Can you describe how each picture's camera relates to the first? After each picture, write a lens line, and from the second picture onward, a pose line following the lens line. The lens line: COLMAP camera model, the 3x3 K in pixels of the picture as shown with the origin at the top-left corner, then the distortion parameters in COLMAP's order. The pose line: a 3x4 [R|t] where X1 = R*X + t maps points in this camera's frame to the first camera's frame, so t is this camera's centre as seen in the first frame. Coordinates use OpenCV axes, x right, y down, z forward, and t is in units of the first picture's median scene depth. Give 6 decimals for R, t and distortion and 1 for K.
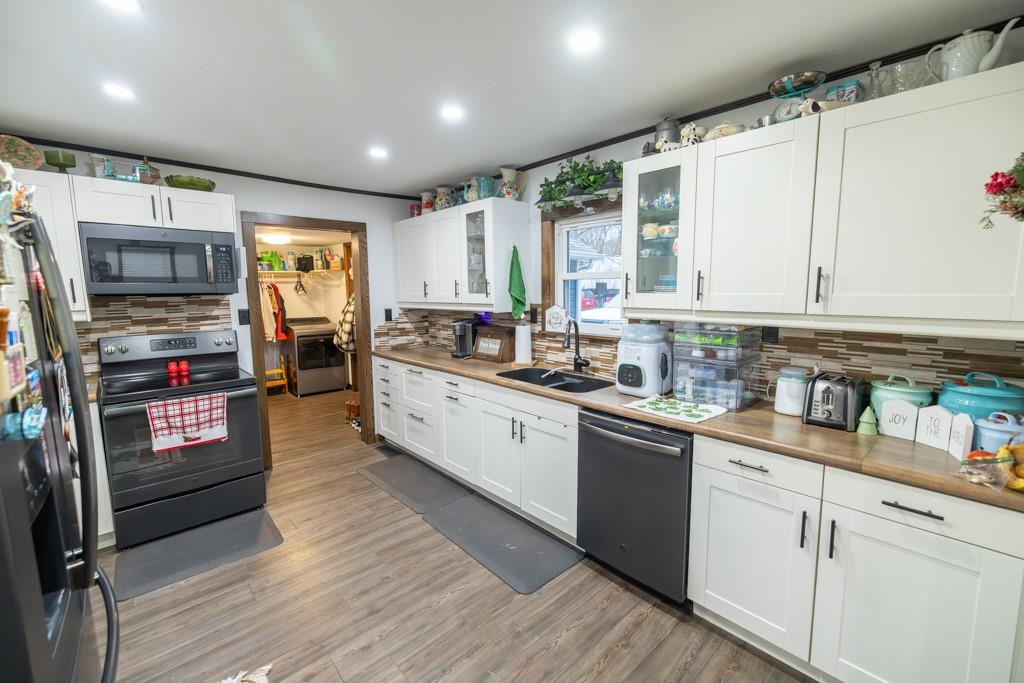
lens RADIAL K [[427.2, 0, 513.7], [0, 427.2, 336.8], [0, 0, 1]] dist [0.000692, 0.000108]
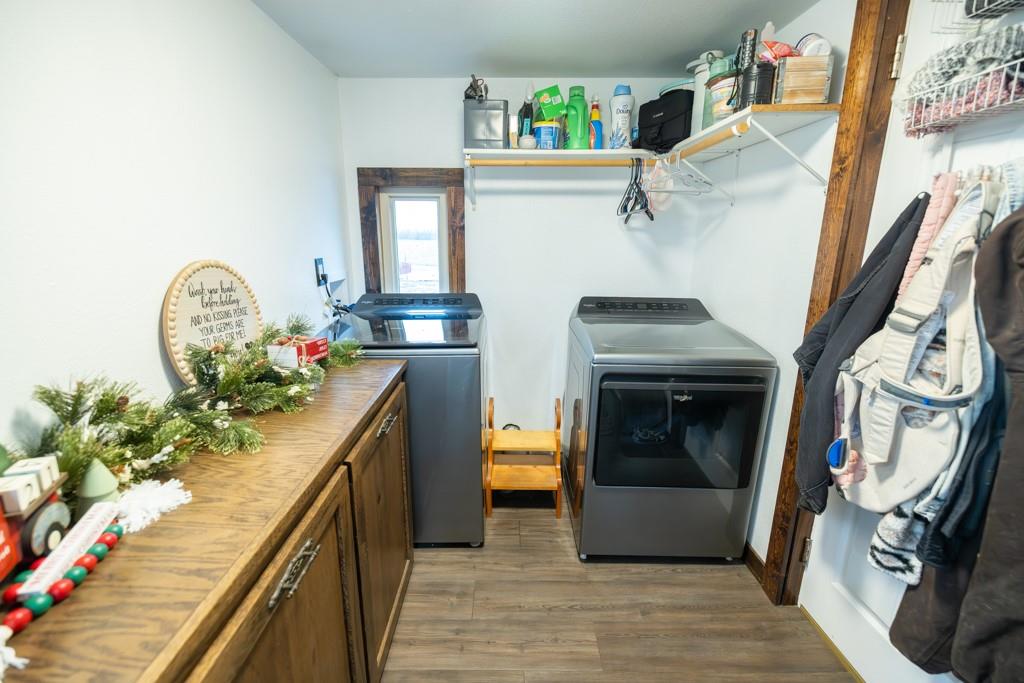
lens RADIAL K [[427.2, 0, 511.1], [0, 427.2, 340.9], [0, 0, 1]] dist [0.000692, 0.000108]
pose [[0.745829, 0.164773, -0.645437, -0.348106], [-0.092972, 0.985190, 0.144076, -0.052174], [0.659618, -0.047449, 0.750102, 0.697585]]
